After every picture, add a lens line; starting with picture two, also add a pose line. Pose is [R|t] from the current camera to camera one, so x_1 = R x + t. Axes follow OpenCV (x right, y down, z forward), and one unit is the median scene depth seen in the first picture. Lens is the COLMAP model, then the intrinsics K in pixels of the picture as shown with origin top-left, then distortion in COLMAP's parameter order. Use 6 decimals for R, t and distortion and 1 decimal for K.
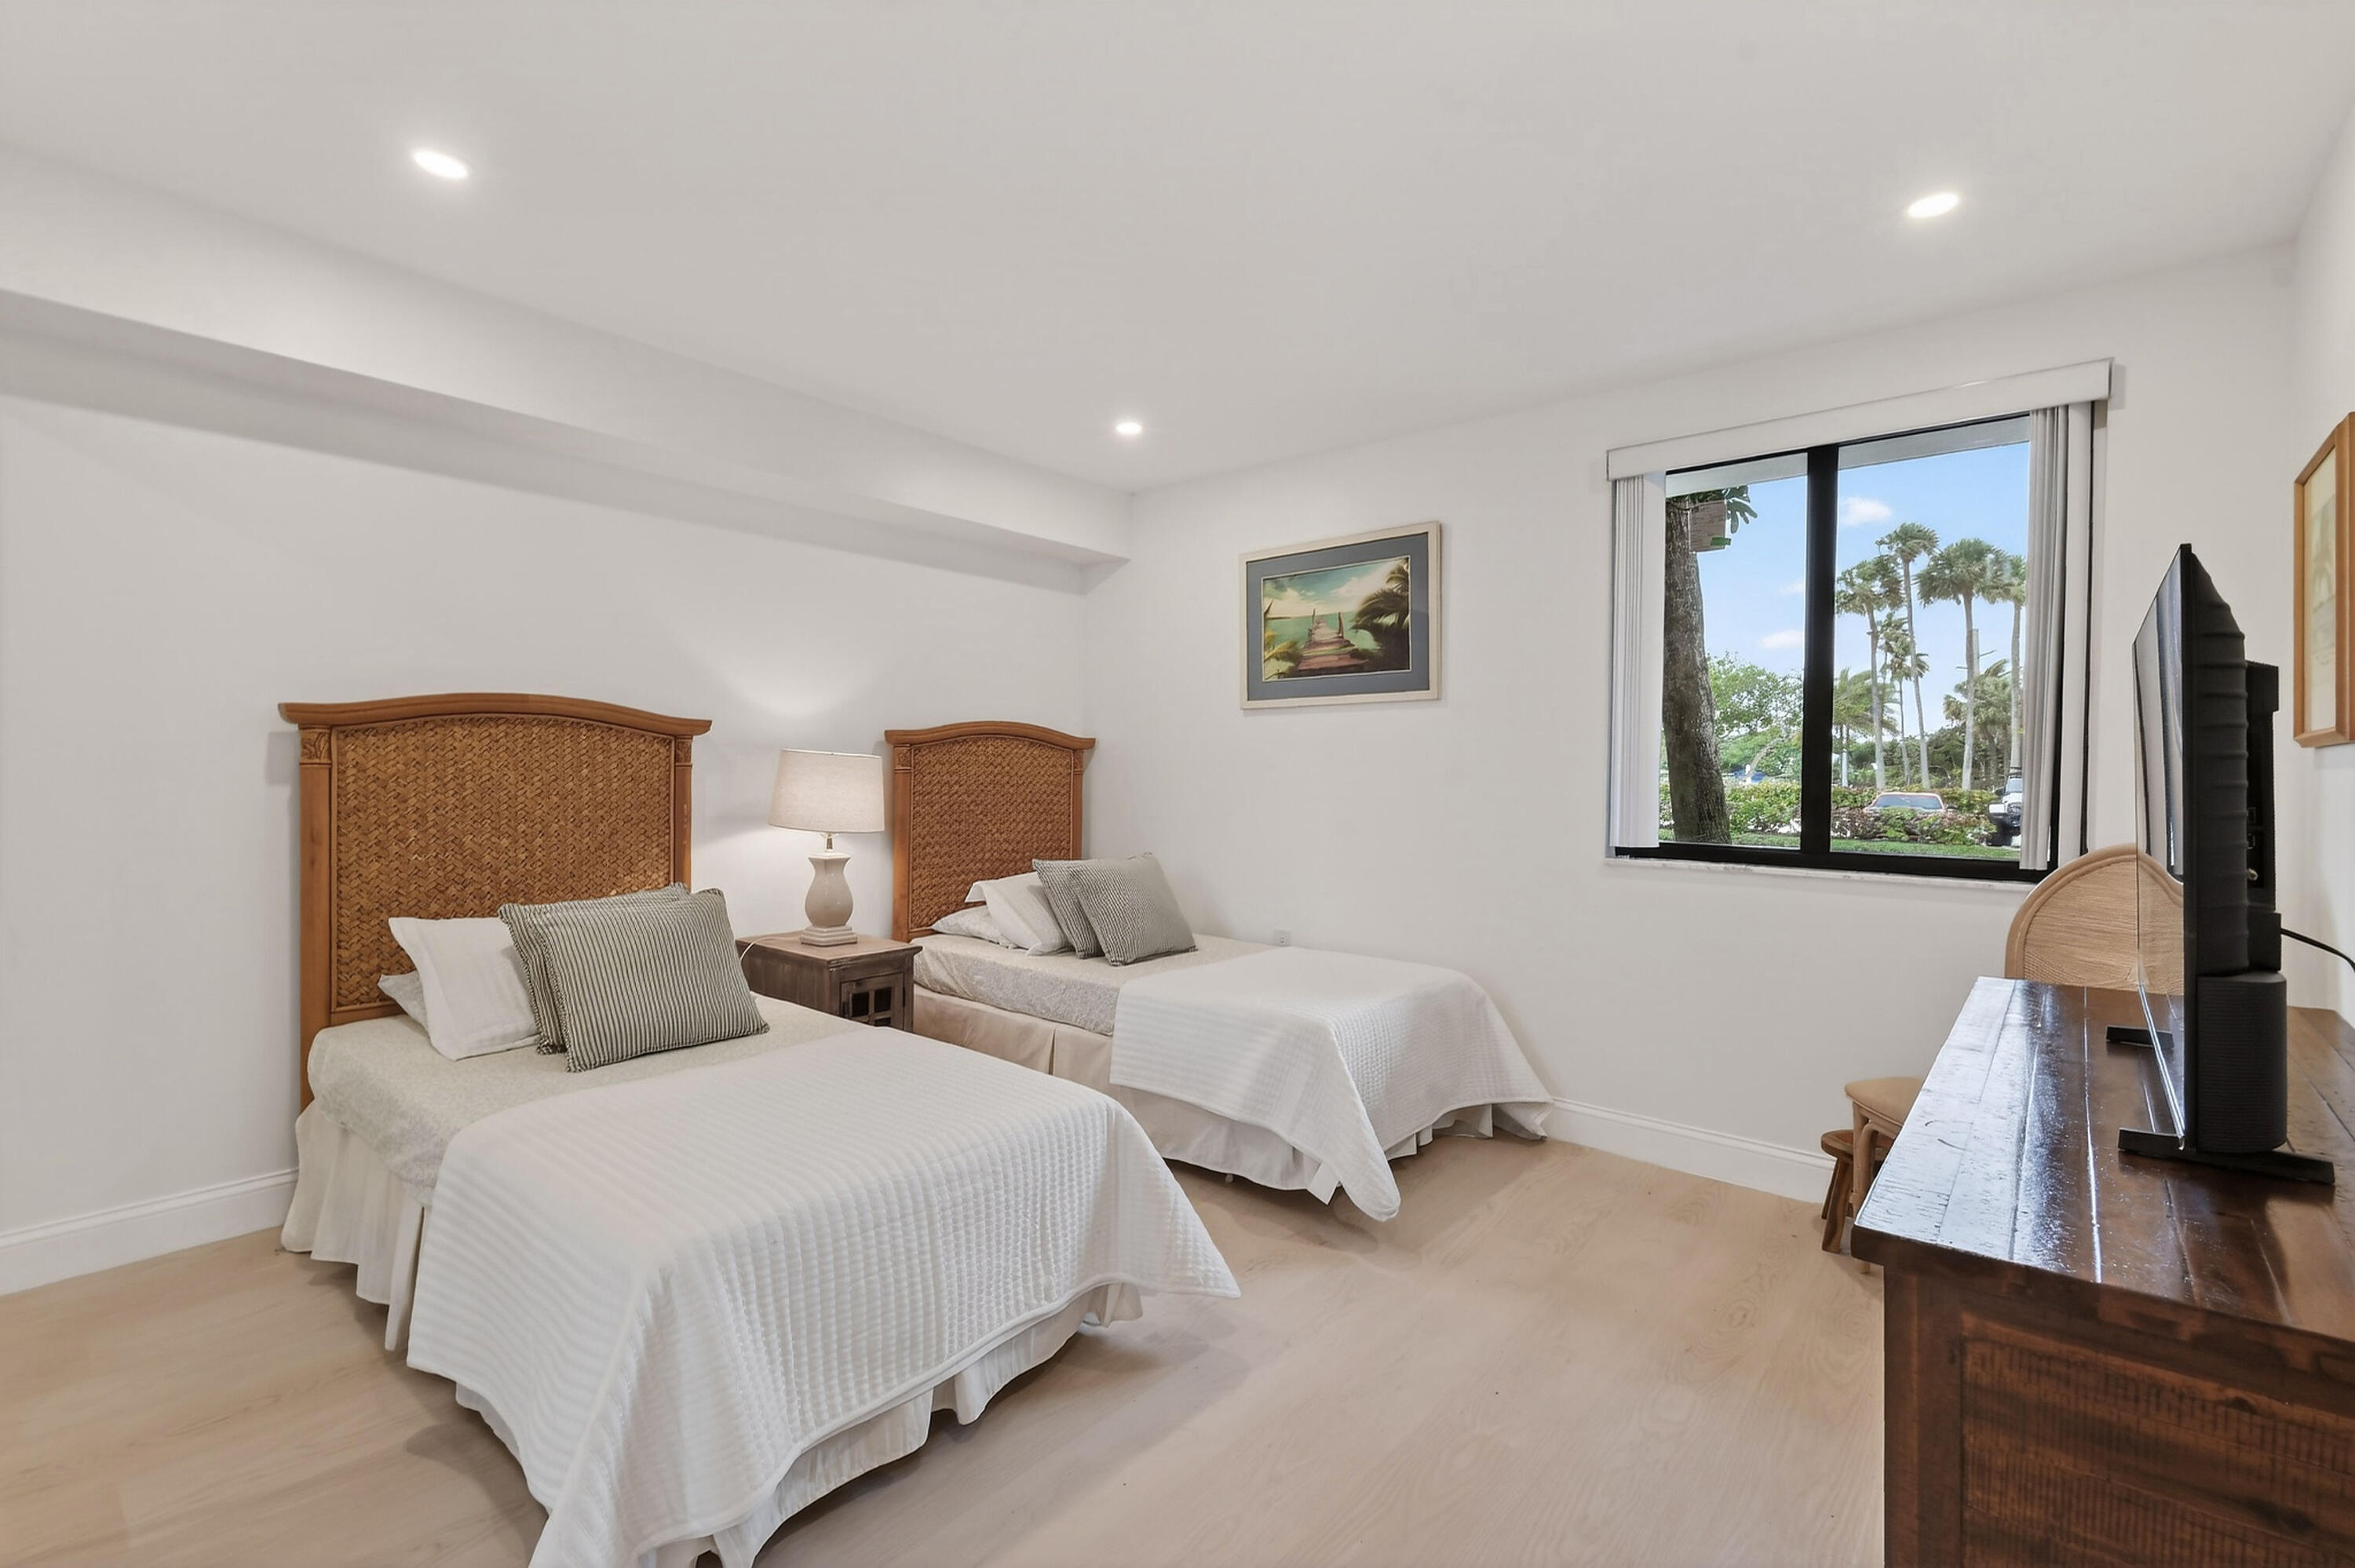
lens RADIAL K [[1062.3, 0, 1171.9], [0, 1062.3, 778.8], [0, 0, 1]] dist [0.012457, -0.006785]
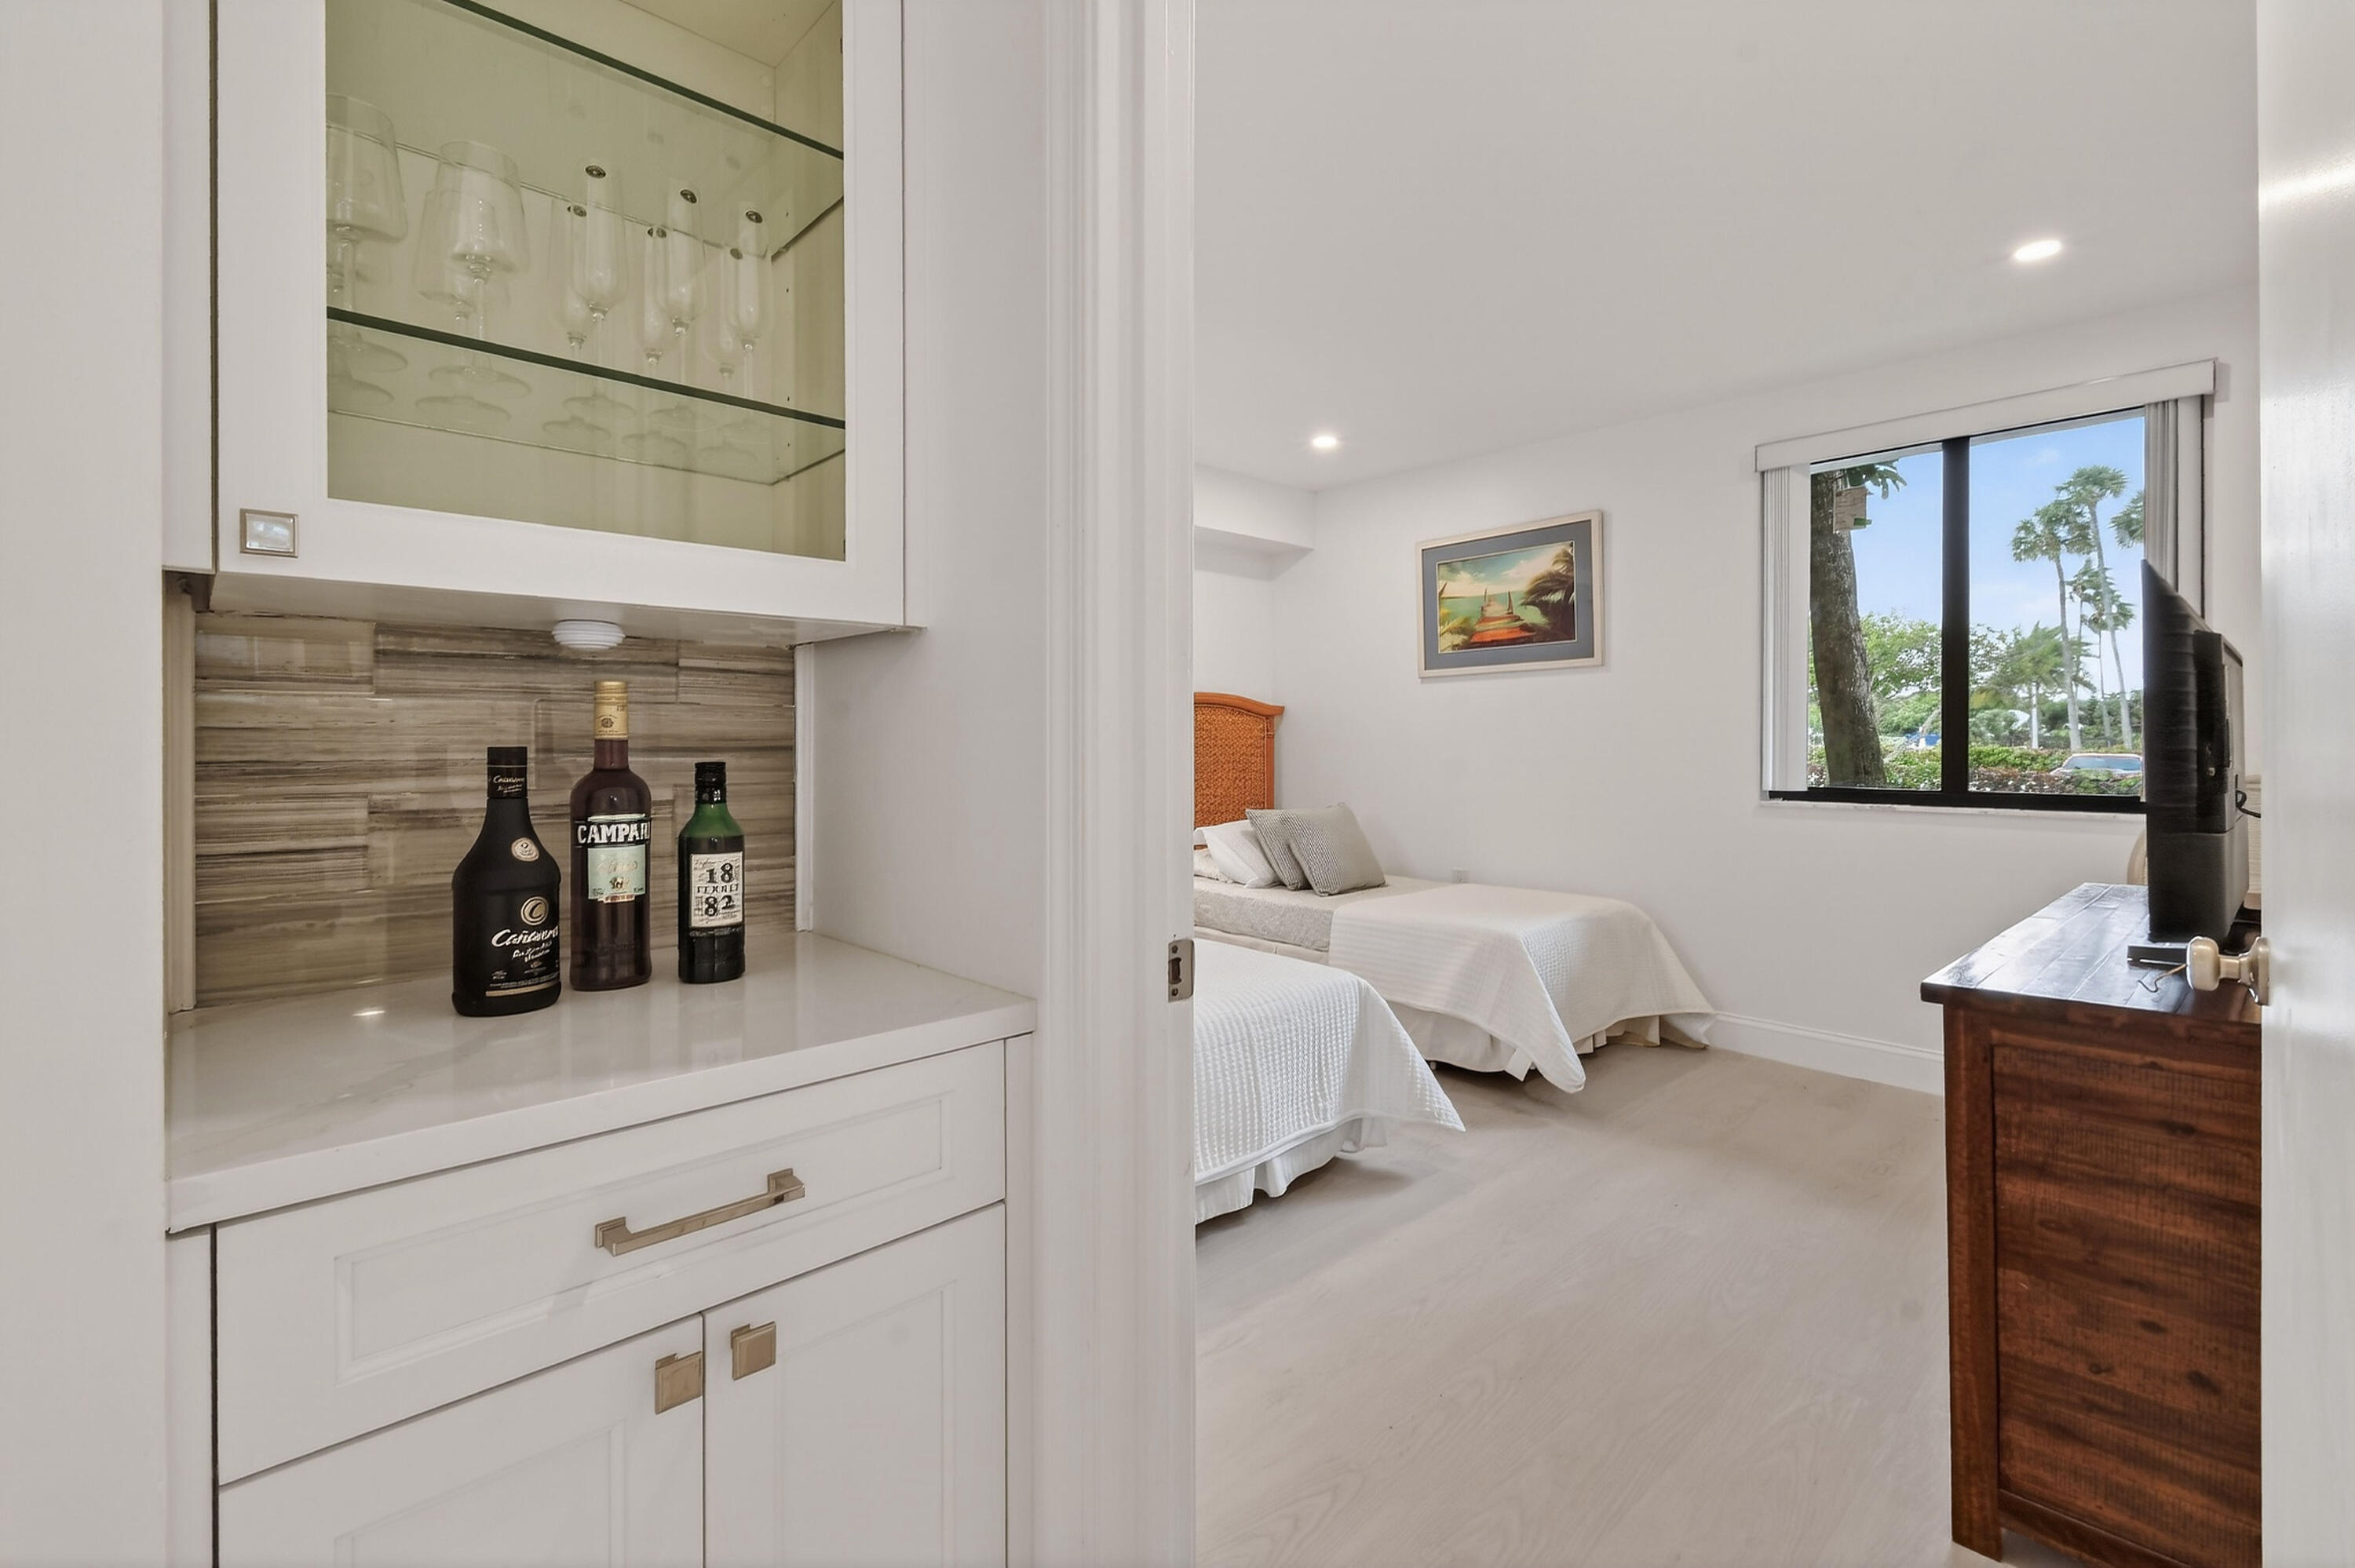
lens RADIAL K [[1062.3, 0, 1167.3], [0, 1062.3, 743.0], [0, 0, 1]] dist [0.012457, -0.006785]
pose [[0.992771, -0.013035, -0.119316, -0.090004], [0.012185, 0.999895, -0.007856, 0.013728], [0.119406, 0.006345, 0.992825, -0.220412]]
